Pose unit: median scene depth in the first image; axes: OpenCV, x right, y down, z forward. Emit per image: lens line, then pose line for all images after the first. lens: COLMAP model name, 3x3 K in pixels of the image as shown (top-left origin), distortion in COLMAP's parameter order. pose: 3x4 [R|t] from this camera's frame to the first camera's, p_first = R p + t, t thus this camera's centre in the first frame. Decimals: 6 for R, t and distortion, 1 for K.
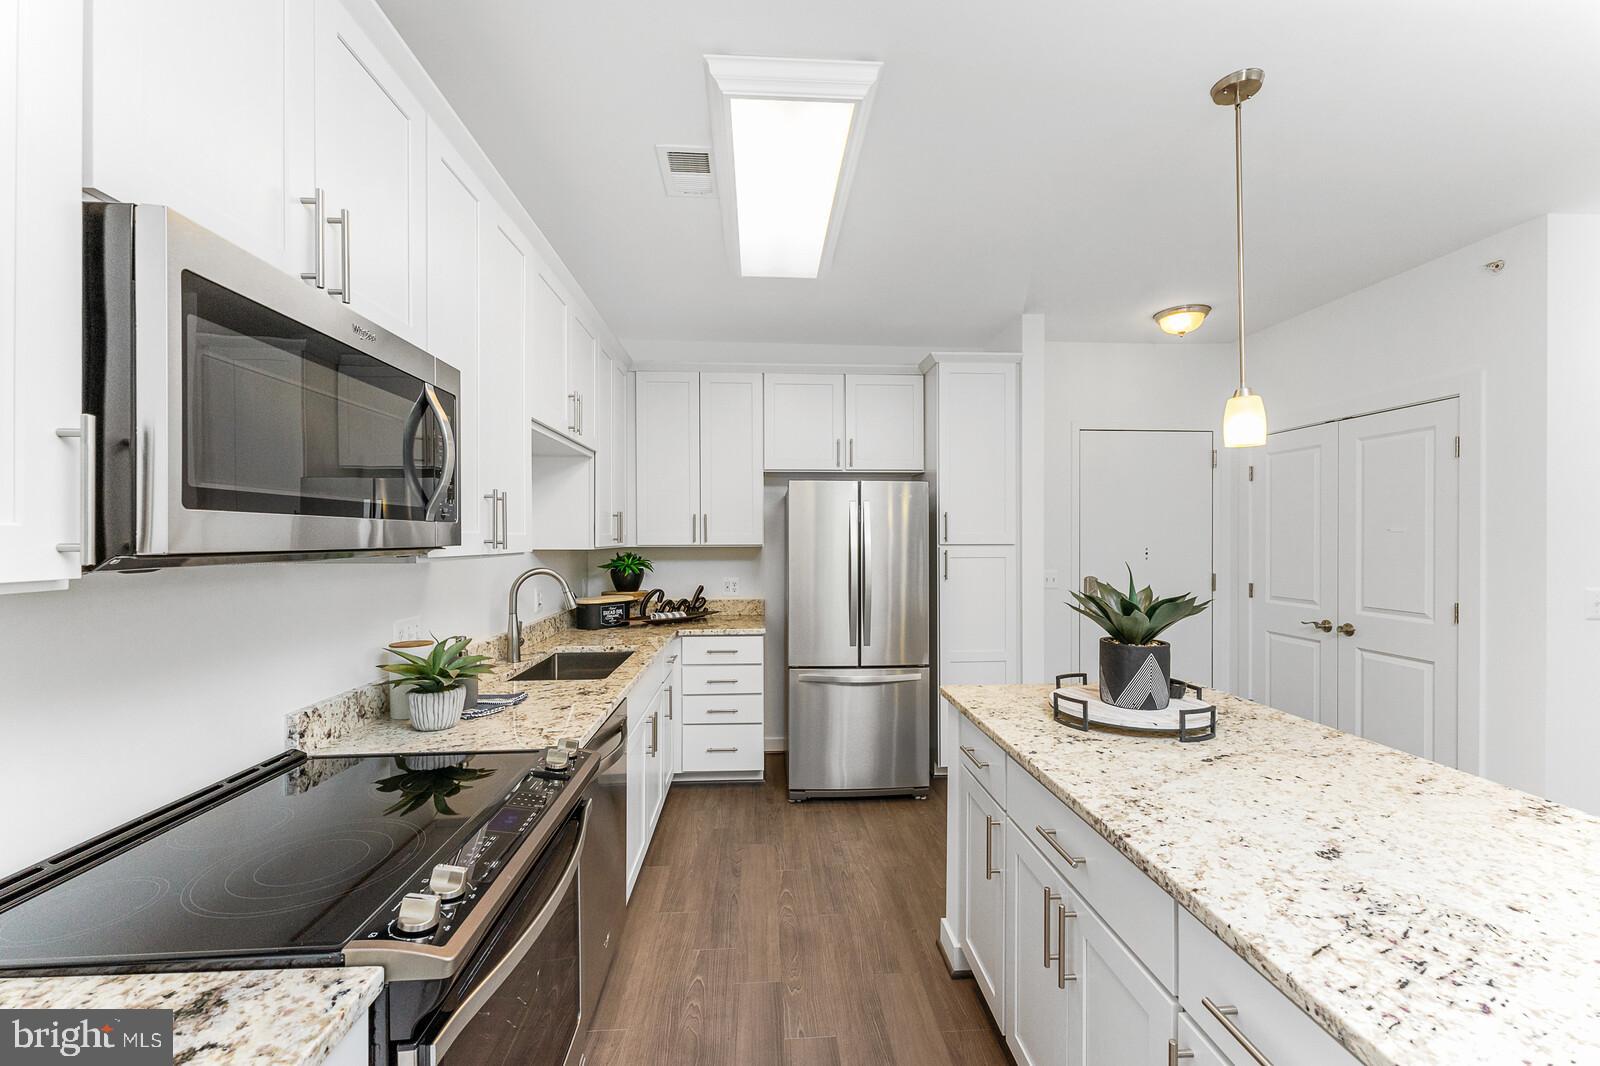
lens RADIAL K [[640.5, 0, 804.5], [0, 640.5, 542.6], [0, 0, 1]] dist [0.004507, -0.000912]
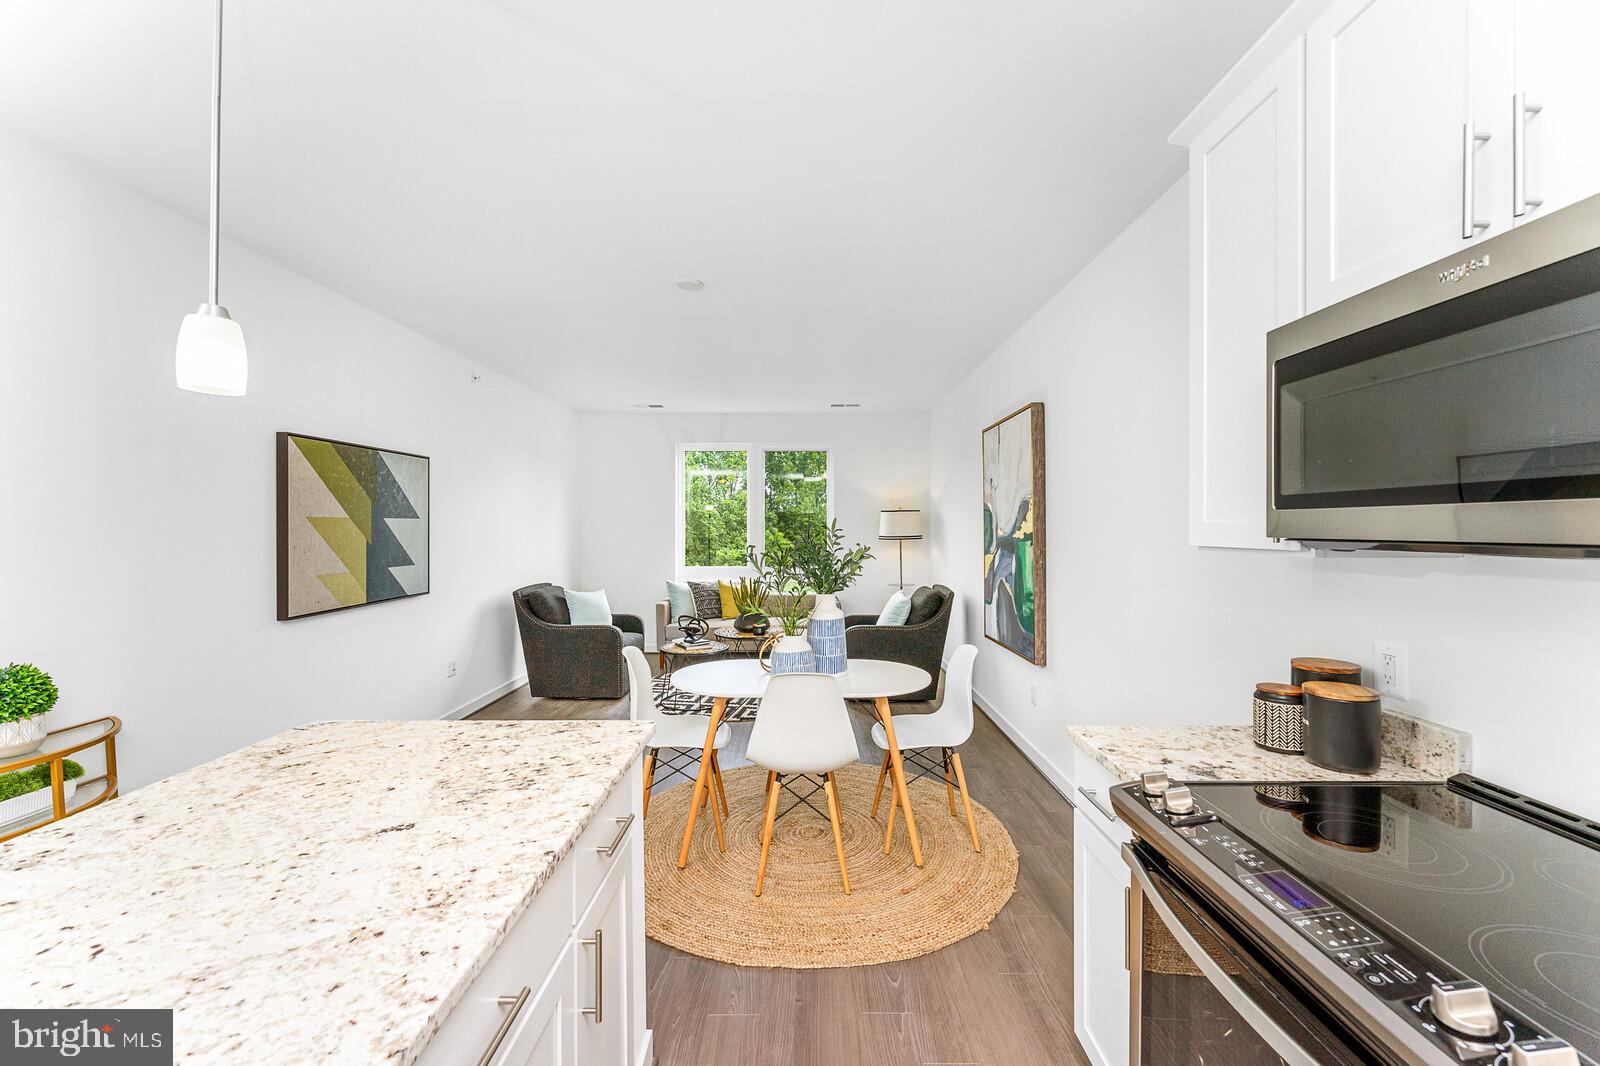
lens RADIAL K [[640.5, 0, 804.6], [0, 640.5, 530.5], [0, 0, 1]] dist [0.004507, -0.000912]
pose [[-0.997364, 0.000502, 0.072556, 0.048784], [0.001395, 0.999924, 0.012263, -0.010760], [-0.072545, 0.012332, -0.997289, 1.304125]]
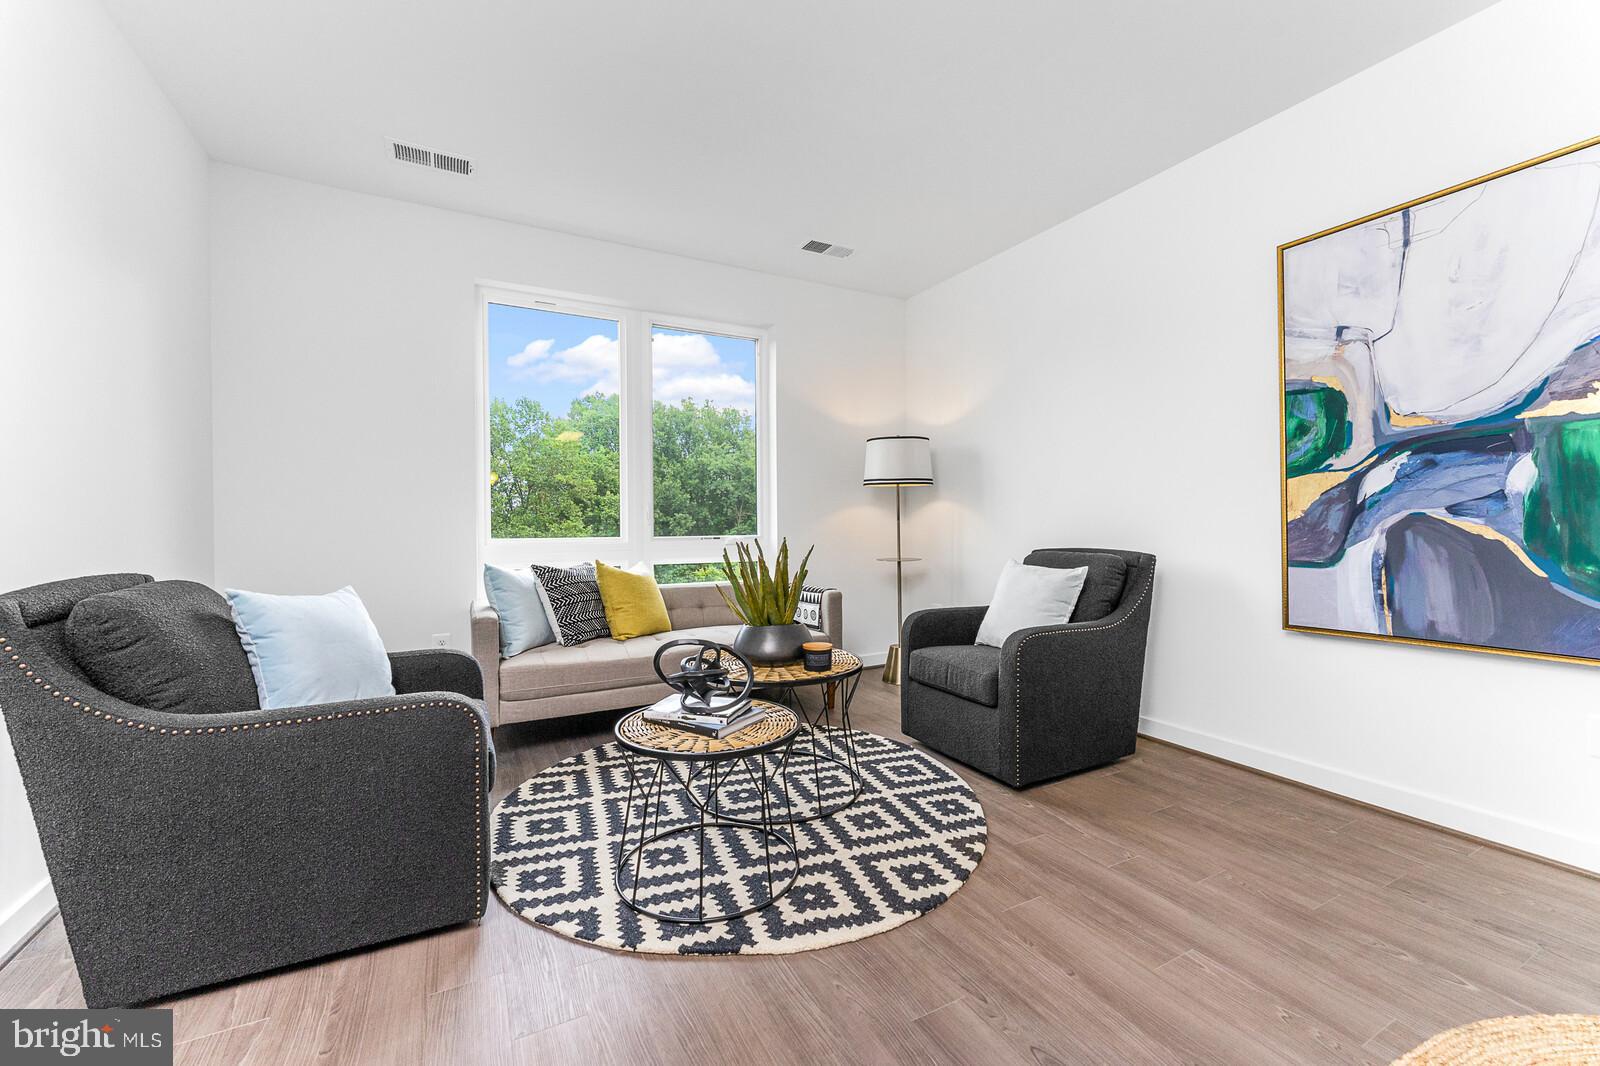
lens RADIAL K [[640.5, 0, 806.6], [0, 640.5, 529.3], [0, 0, 1]] dist [0.004507, -0.000912]
pose [[-0.909732, 0.006752, -0.415140, 1.163165], [0.001468, 0.999914, 0.013046, 0.240291], [0.415193, 0.011259, -0.909664, -0.702363]]
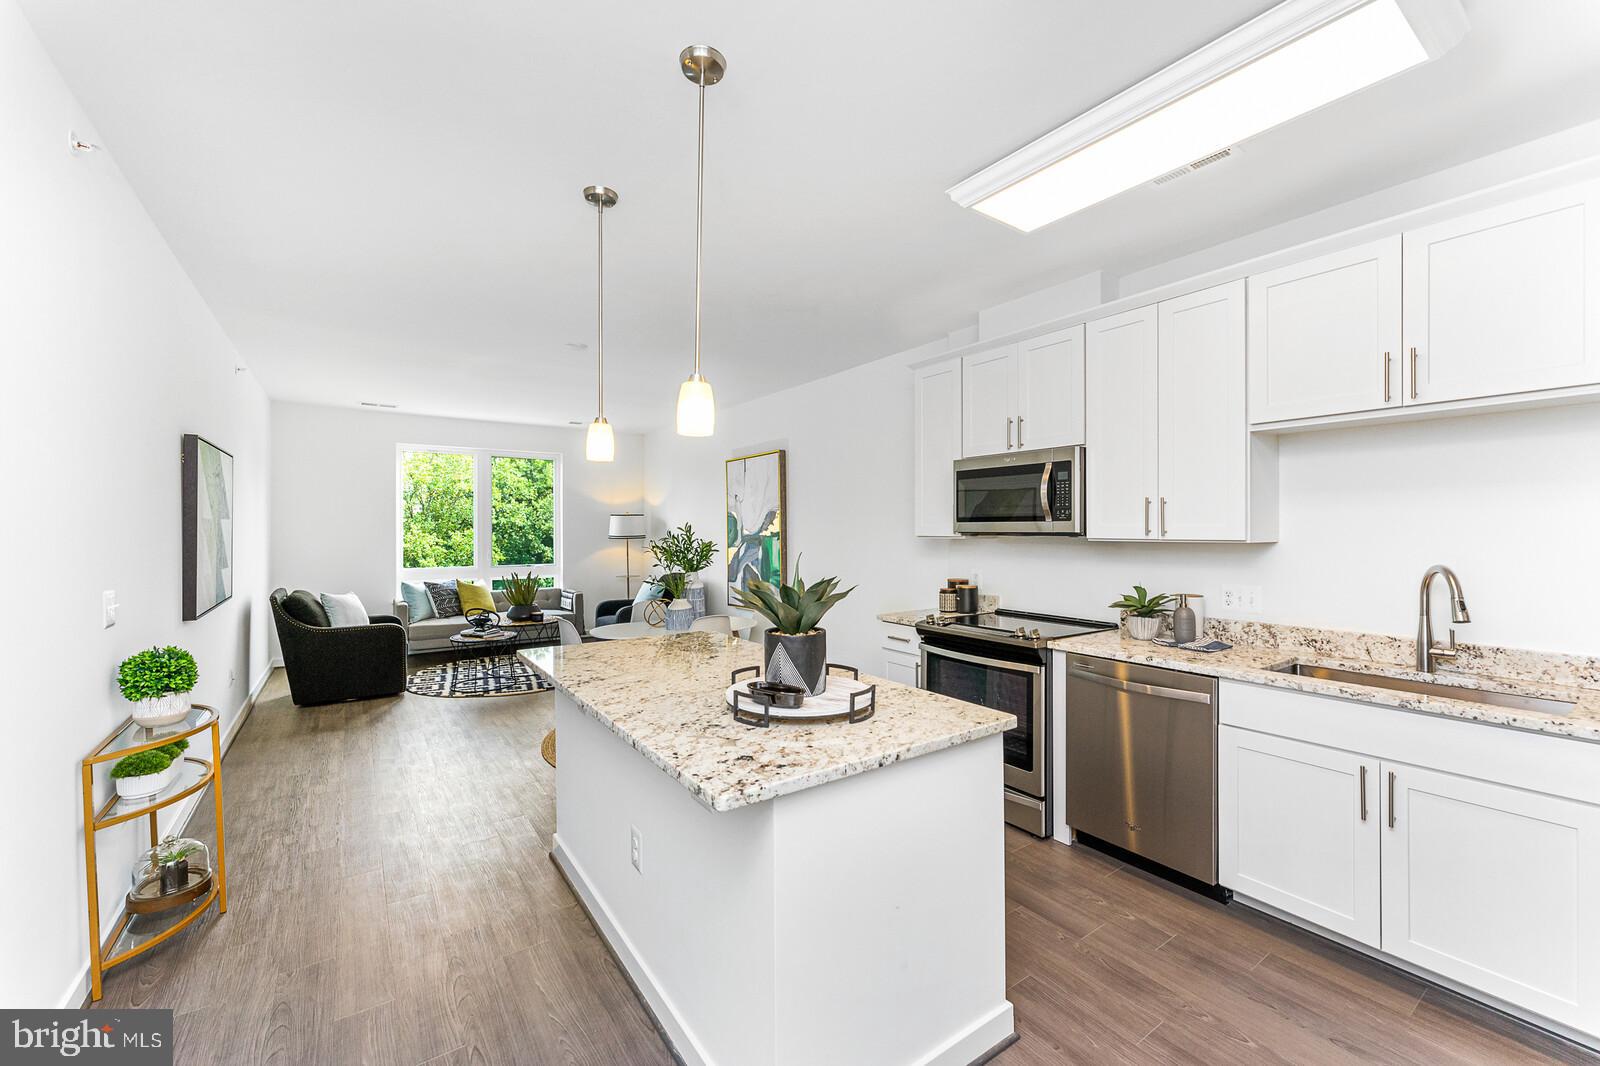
lens RADIAL K [[640.5, 0, 804.4], [0, 640.5, 530.6], [0, 0, 1]] dist [0.004507, -0.000912]
pose [[-0.853845, 0.002711, -0.520520, 1.175411], [-0.002638, 0.999951, 0.009536, -0.016044], [0.520521, 0.009516, -0.853796, 2.139233]]
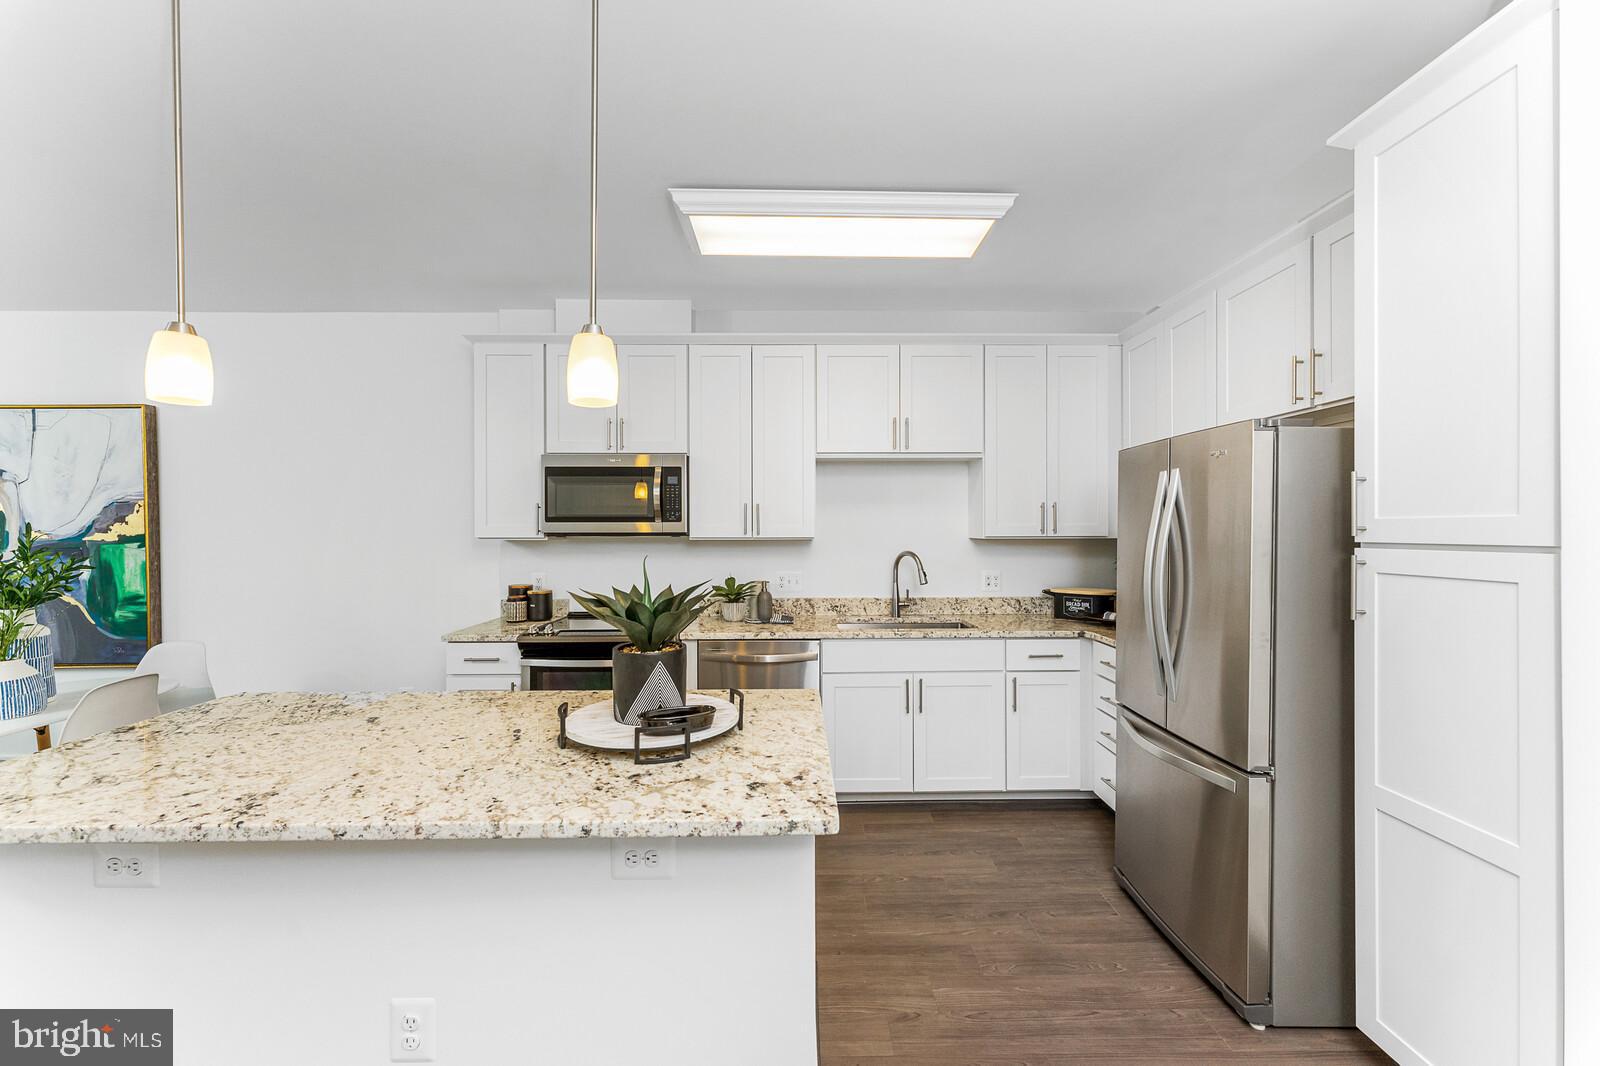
lens RADIAL K [[640.5, 0, 804.4], [0, 640.5, 530.9], [0, 0, 1]] dist [0.004507, -0.000912]
pose [[-0.052845, 0.003449, -0.998597, 1.573682], [-0.005944, 0.999975, 0.003768, -0.009841], [0.998585, 0.006135, -0.052823, 1.434476]]
